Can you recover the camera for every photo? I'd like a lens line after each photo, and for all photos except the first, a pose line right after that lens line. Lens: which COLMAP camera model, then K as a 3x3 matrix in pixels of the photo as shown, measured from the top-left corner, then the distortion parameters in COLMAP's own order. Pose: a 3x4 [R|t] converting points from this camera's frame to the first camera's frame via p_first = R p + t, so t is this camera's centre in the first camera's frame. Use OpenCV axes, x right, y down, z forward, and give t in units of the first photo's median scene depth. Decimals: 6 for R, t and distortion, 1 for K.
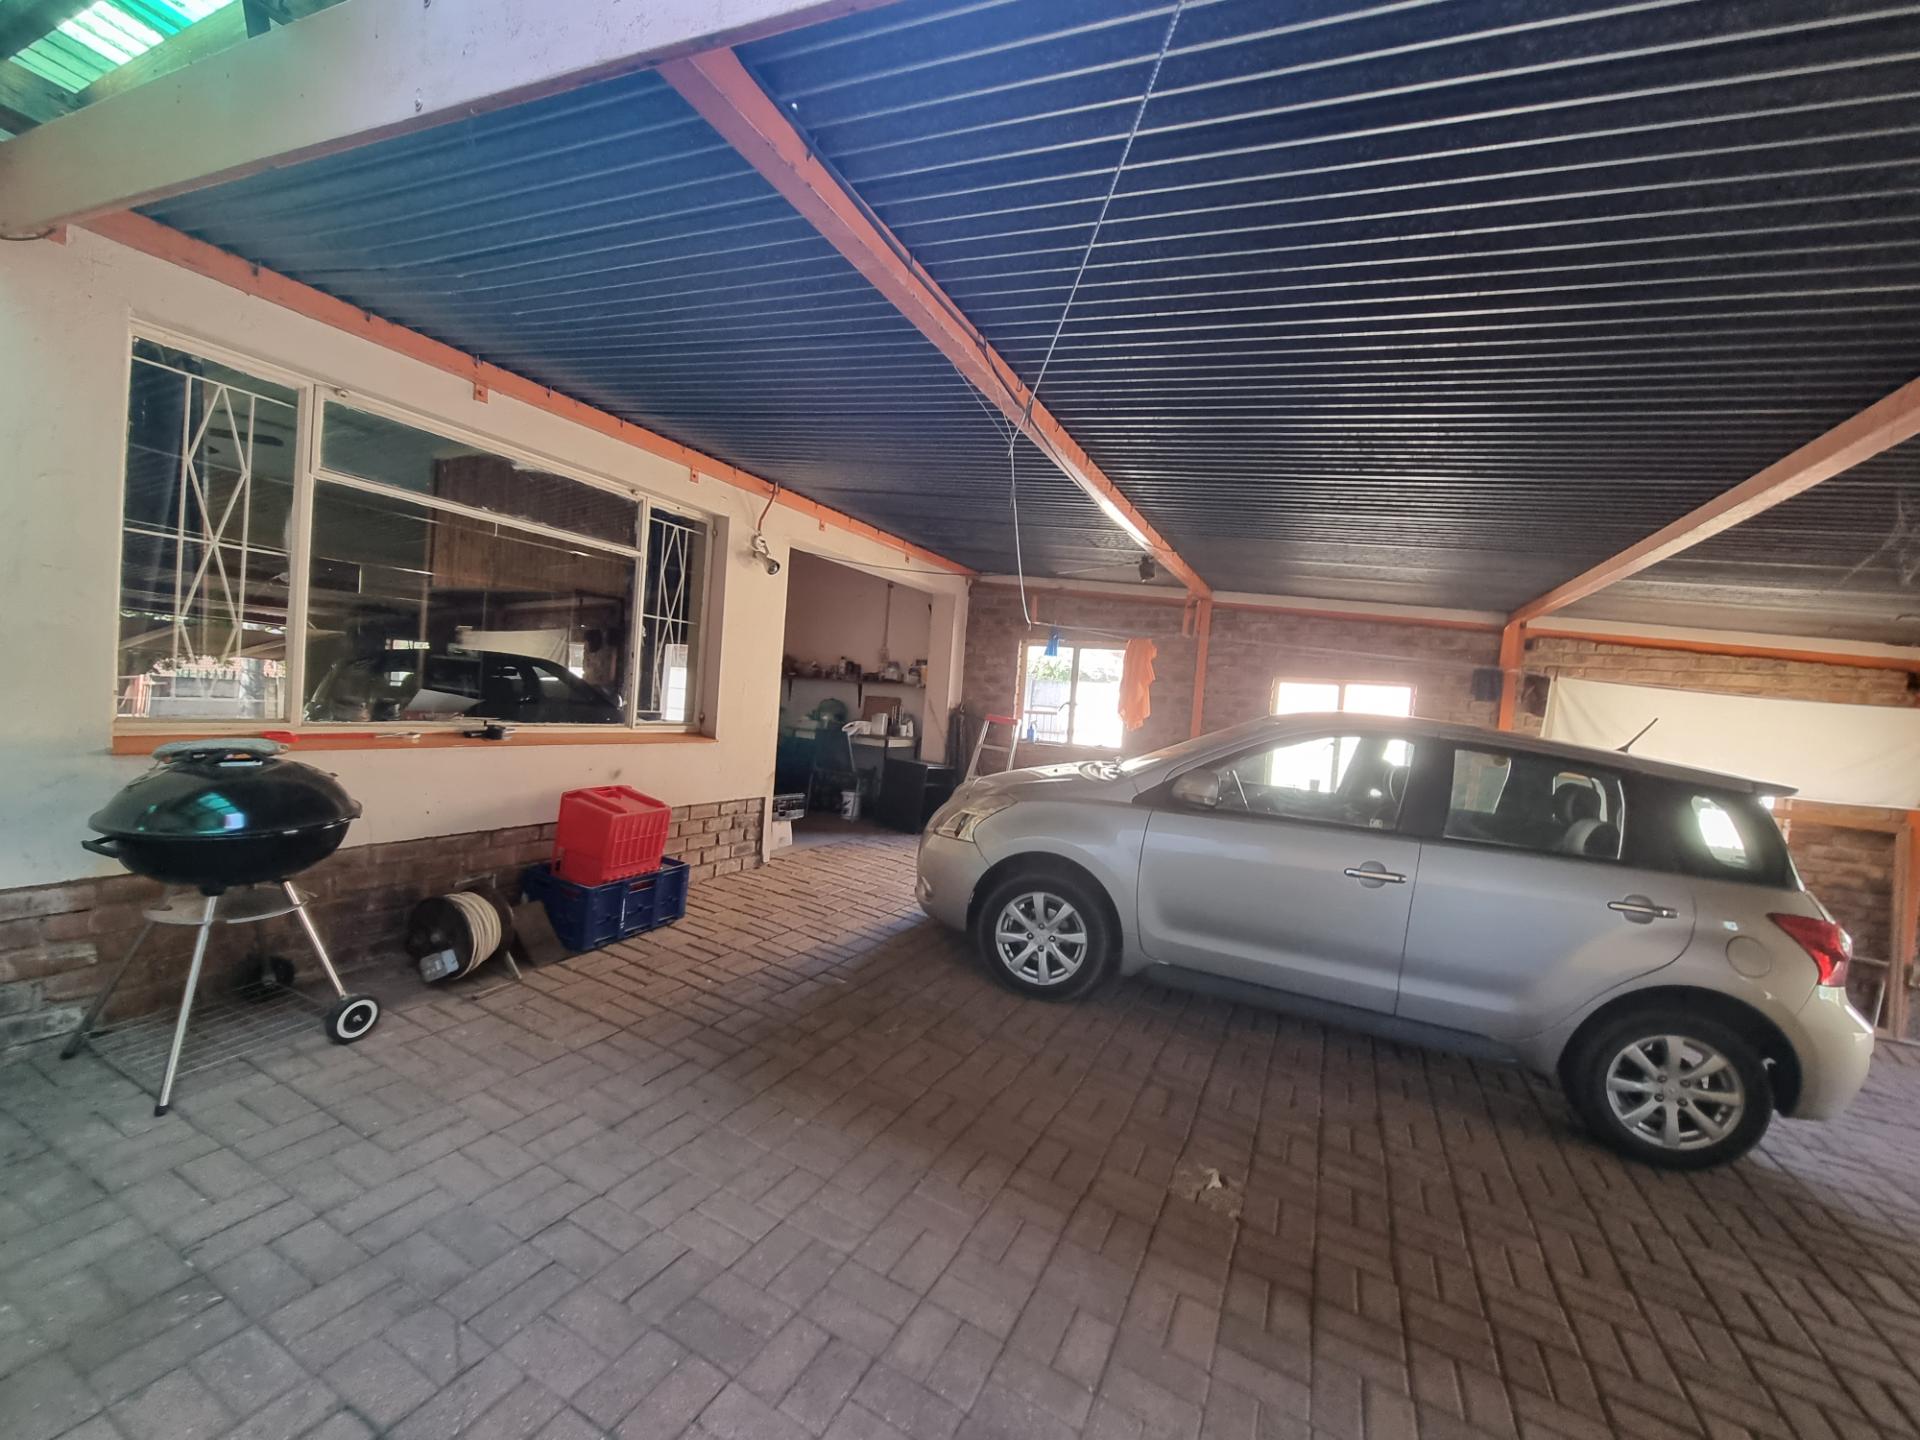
lens RADIAL K [[788.0, 0, 958.5], [0, 788.0, 720.4], [0, 0, 1]] dist [-0.007829, -0.000089]
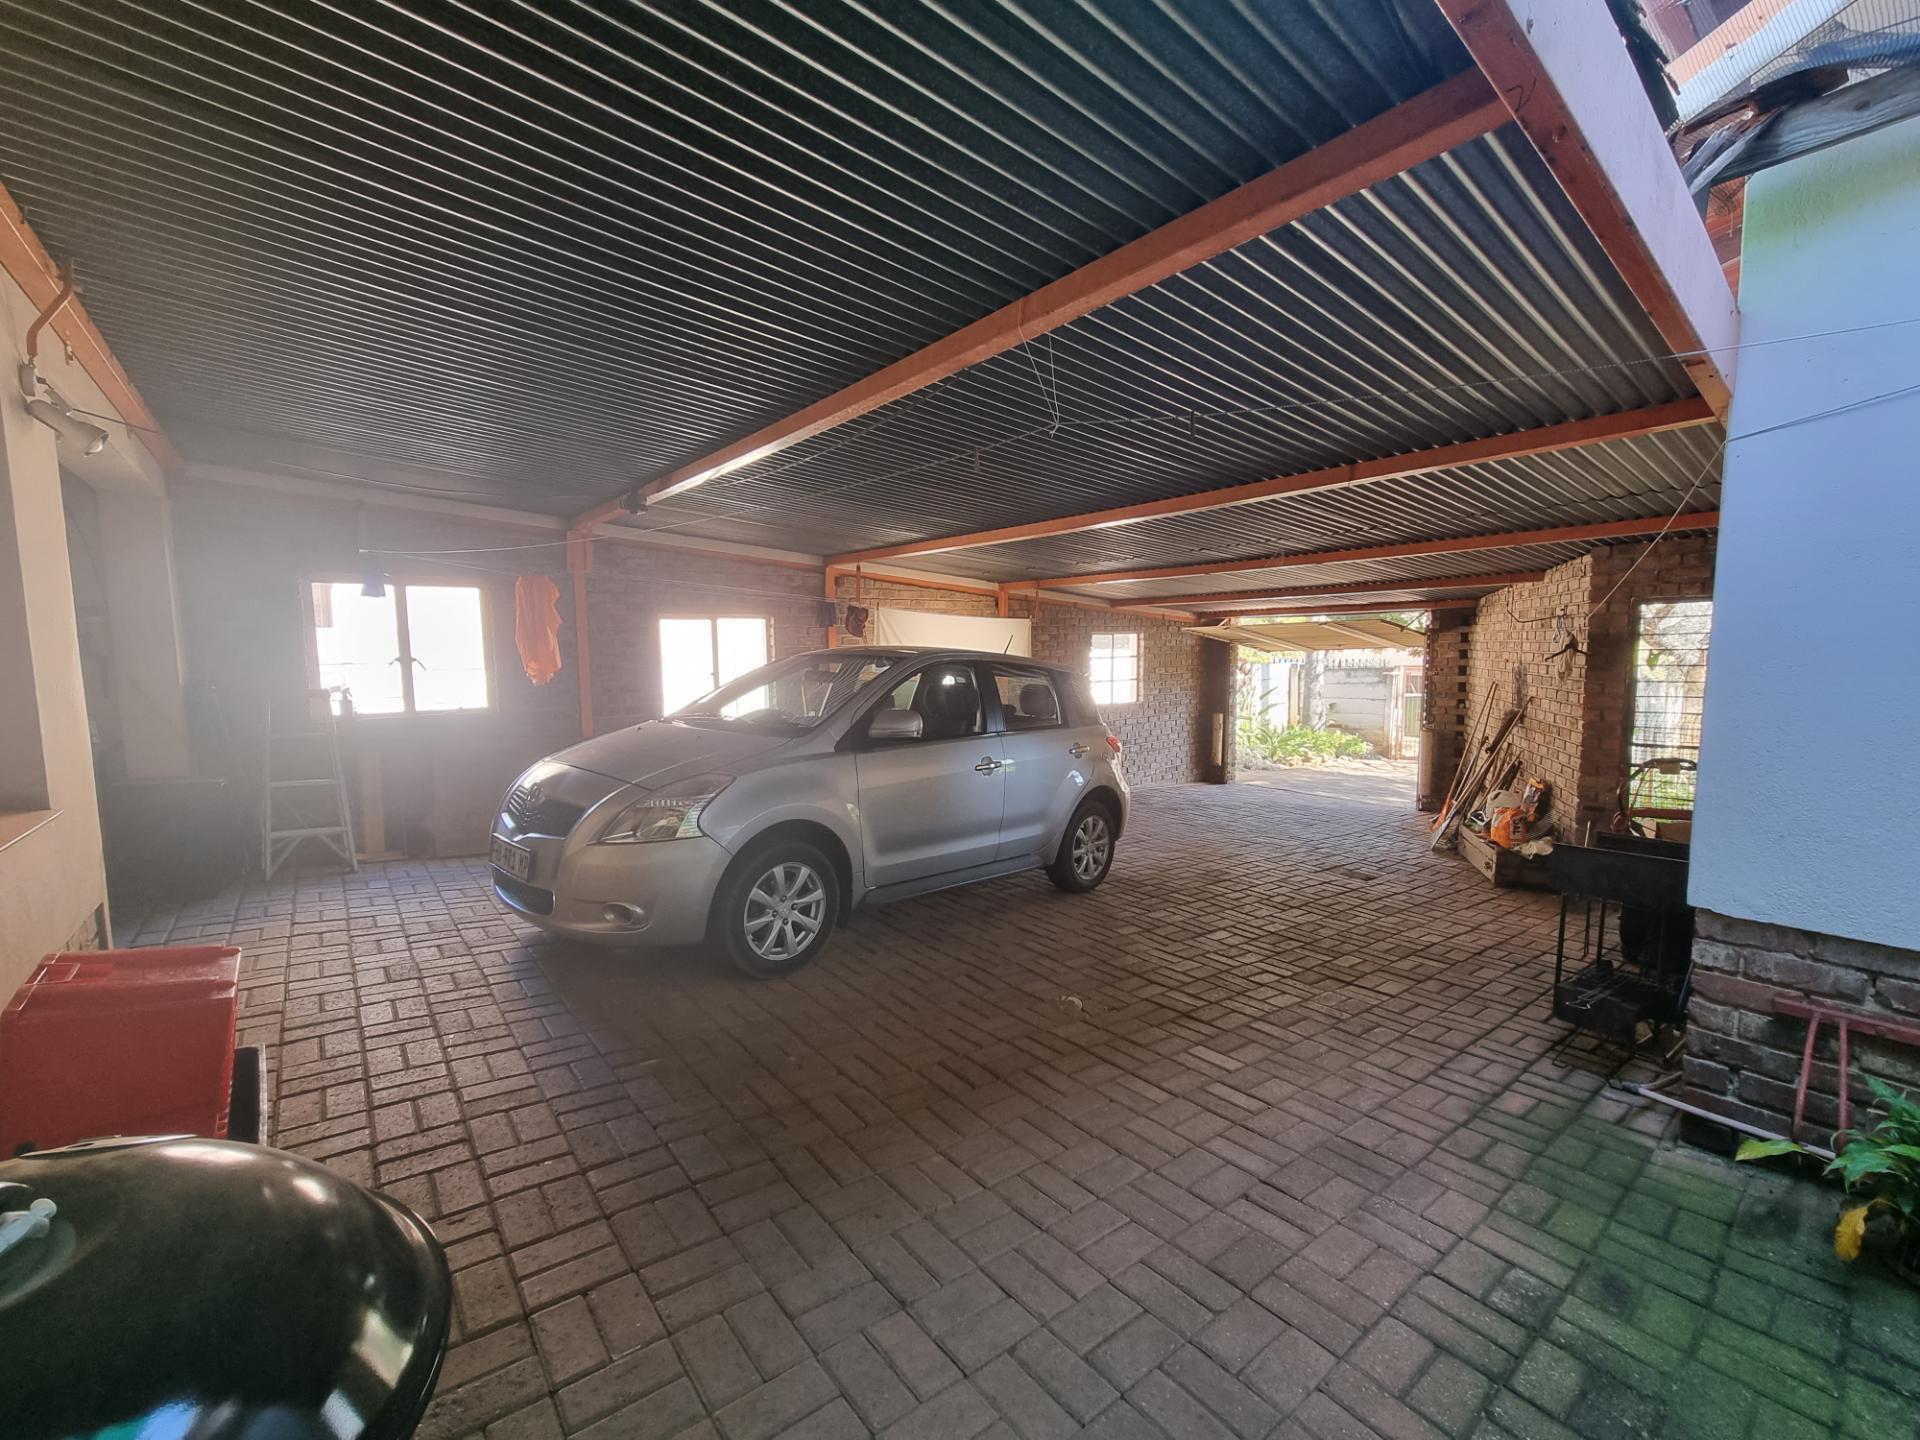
lens RADIAL K [[788.0, 0, 957.5], [0, 788.0, 724.1], [0, 0, 1]] dist [-0.007829, -0.000089]
pose [[0.433739, -0.167175, 0.885394, -0.633723], [0.071922, 0.985926, 0.150923, -0.076886], [-0.898163, -0.001782, 0.439658, 0.414123]]
